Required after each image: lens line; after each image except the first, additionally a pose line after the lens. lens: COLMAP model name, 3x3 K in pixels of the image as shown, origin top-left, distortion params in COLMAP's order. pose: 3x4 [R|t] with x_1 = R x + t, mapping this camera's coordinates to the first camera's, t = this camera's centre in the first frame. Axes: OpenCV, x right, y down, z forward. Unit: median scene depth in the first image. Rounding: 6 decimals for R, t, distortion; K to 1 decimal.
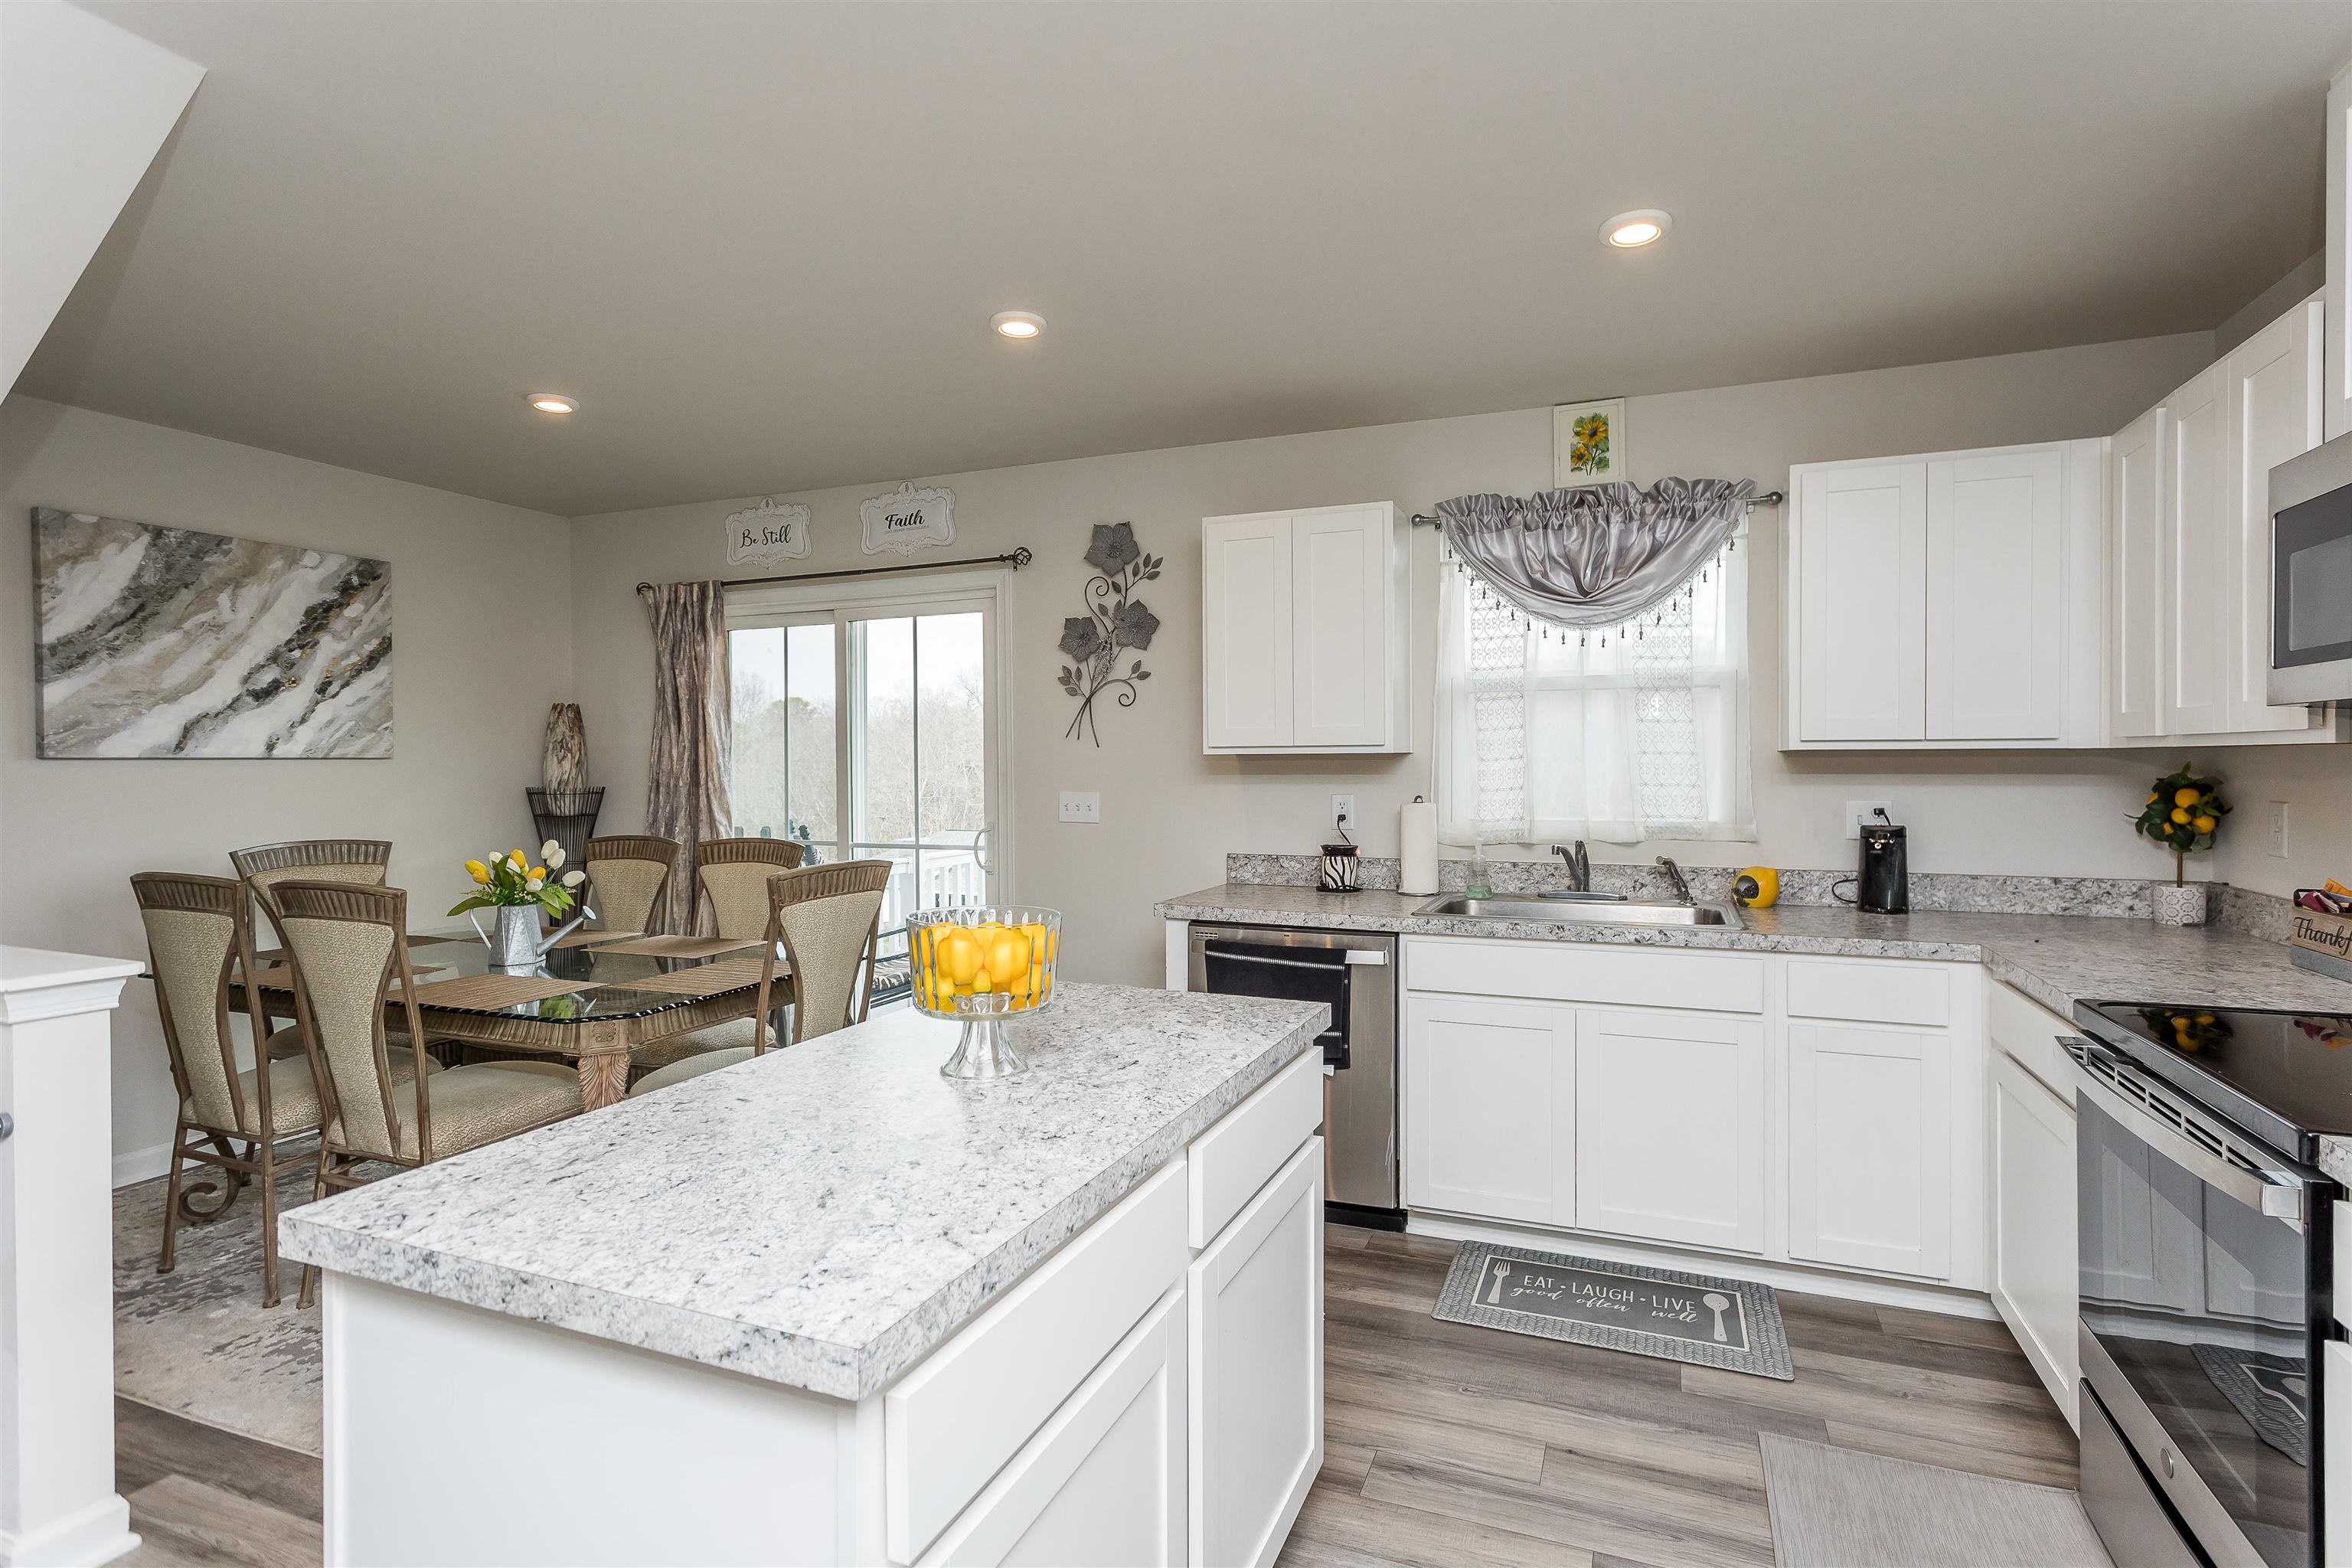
lens RADIAL K [[1202.1, 0, 1099.0], [0, 1202.1, 773.7], [0, 0, 1]] dist [0.004233, 0.001821]
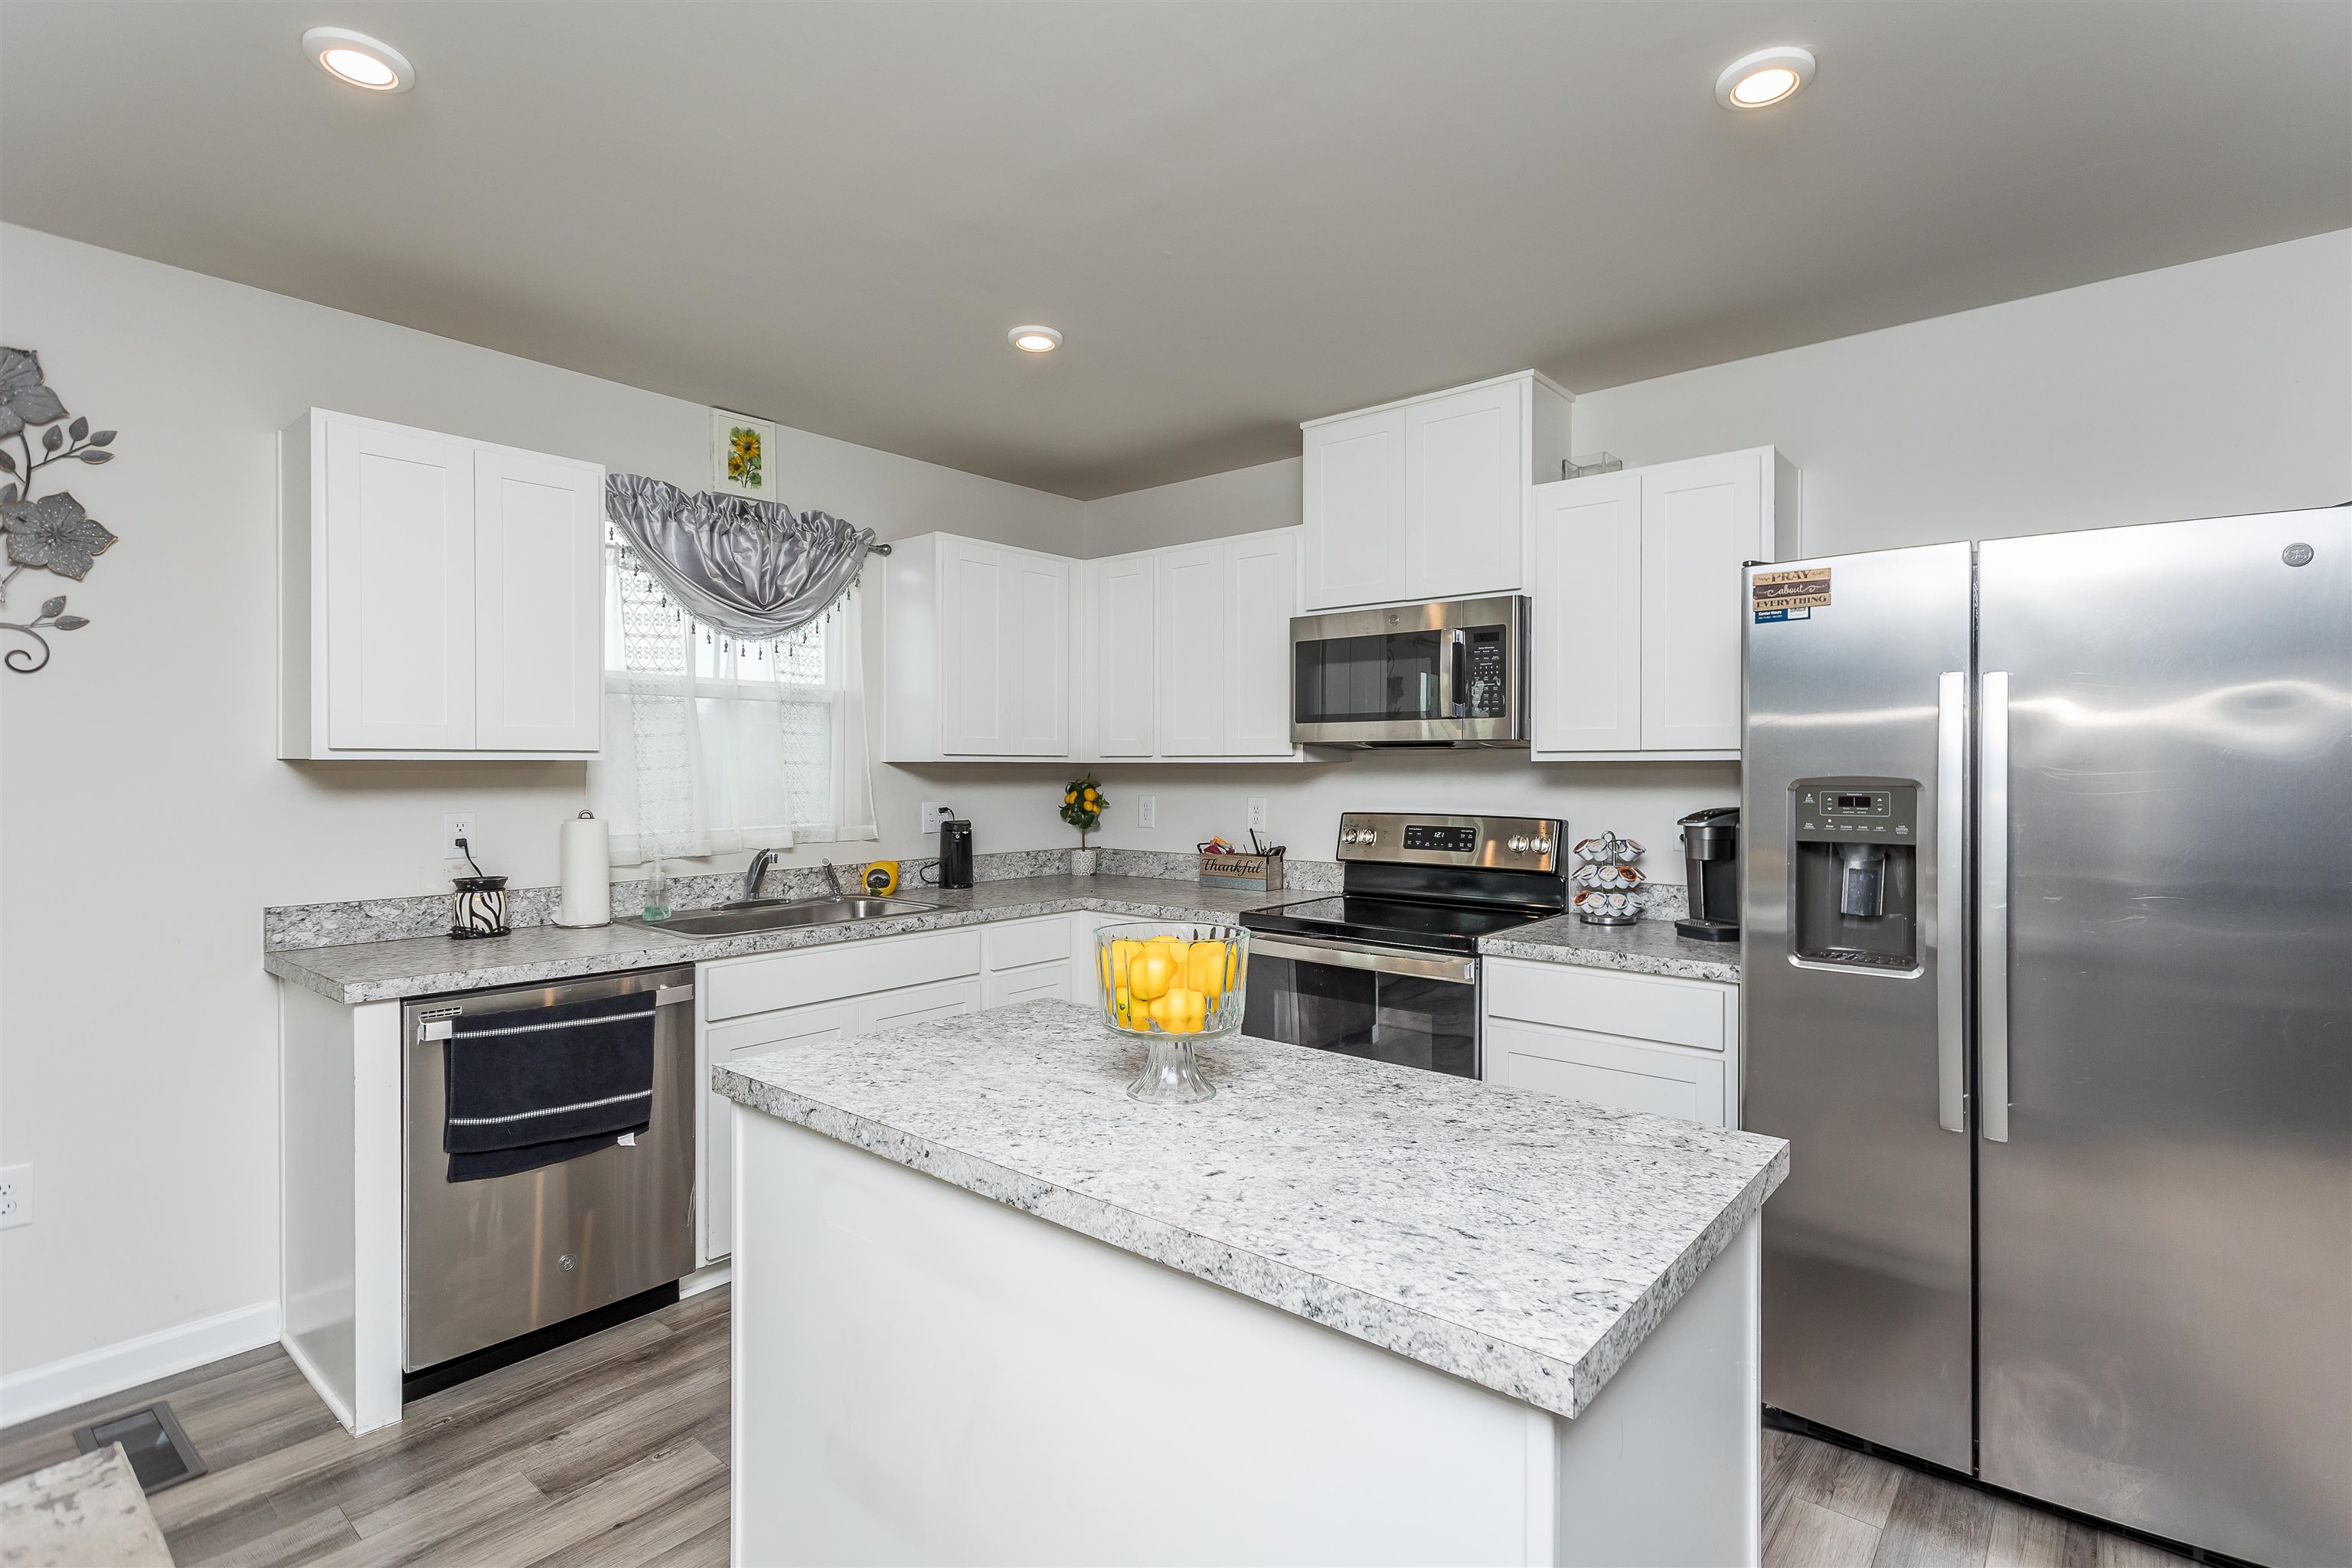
lens RADIAL K [[1225.3, 0, 1283.0], [0, 1225.3, 774.5], [0, 0, 1]] dist [-0.003570, 0.012062]
pose [[0.195783, -0.001758, 0.980646, -0.592162], [0.008457, 0.999964, 0.000104, -0.003926], [-0.980611, 0.008273, 0.195791, 0.411517]]
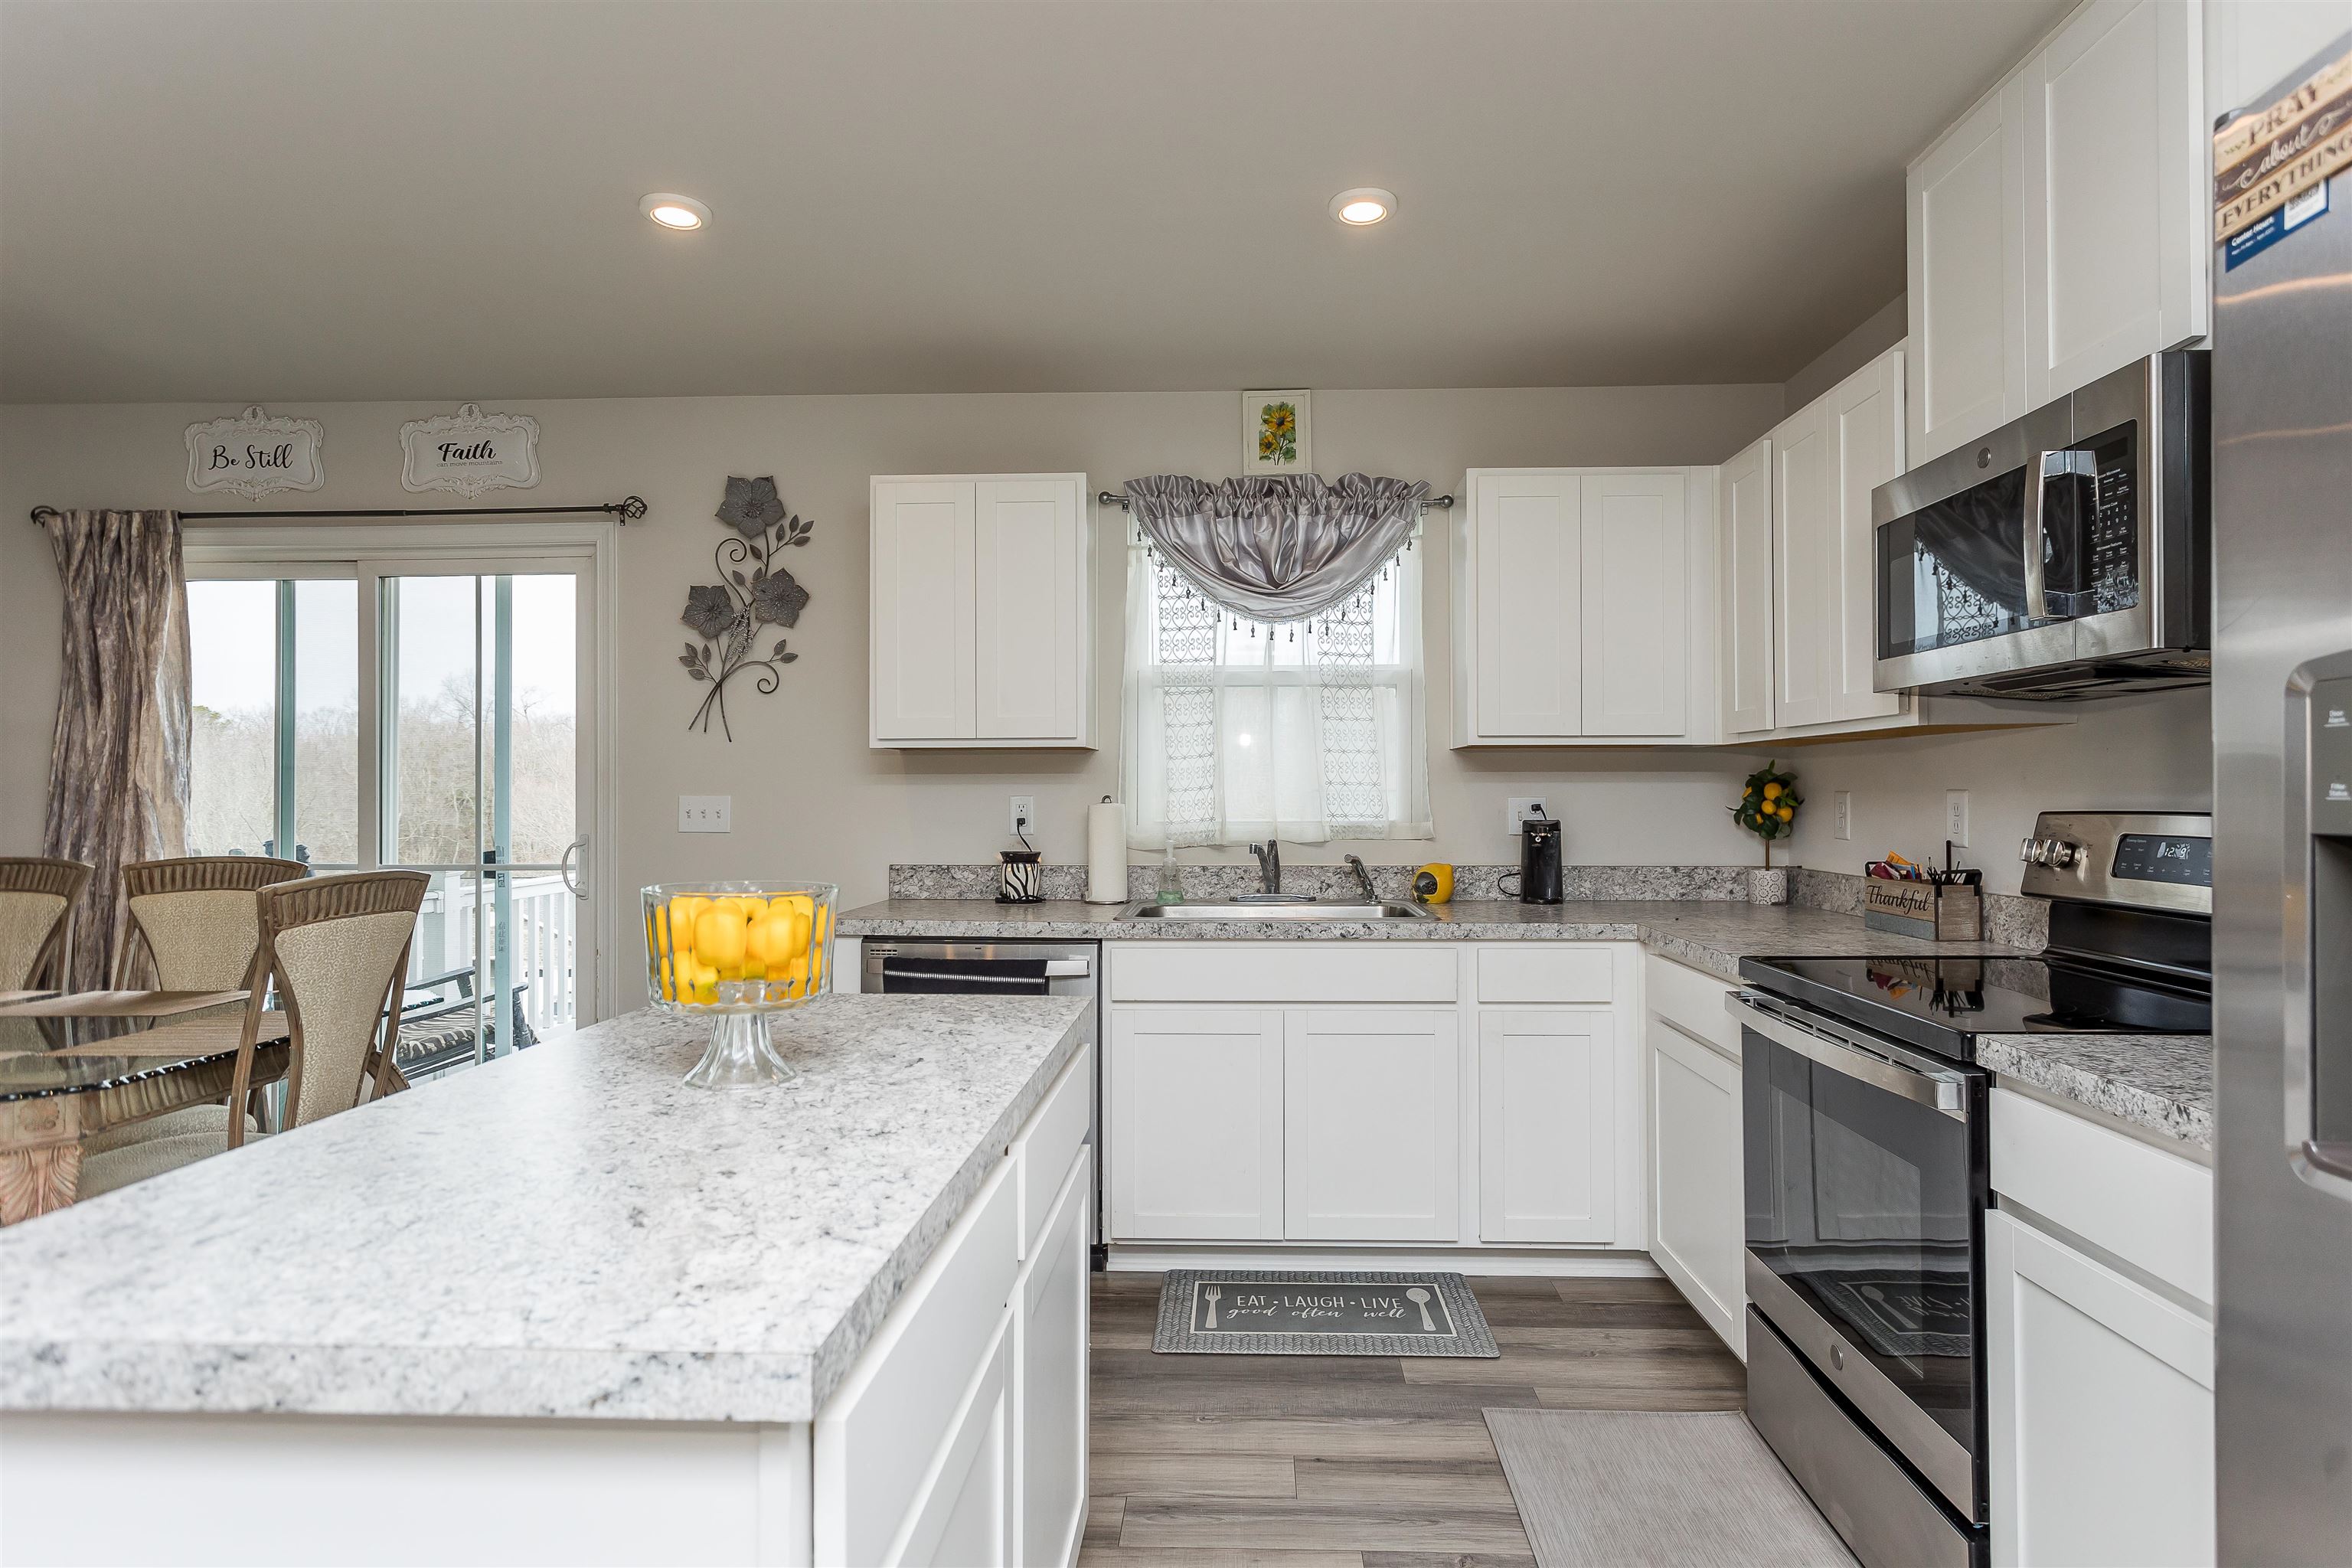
lens RADIAL K [[1354.7, 0, 1138.7], [0, 1354.7, 780.1], [0, 0, 1]] dist [0.001197, 0.001317]
pose [[0.934199, 0.008578, 0.356650, -0.098139], [0.000288, 0.999692, -0.024799, 0.038613], [-0.356753, 0.023270, 0.933909, 0.027311]]
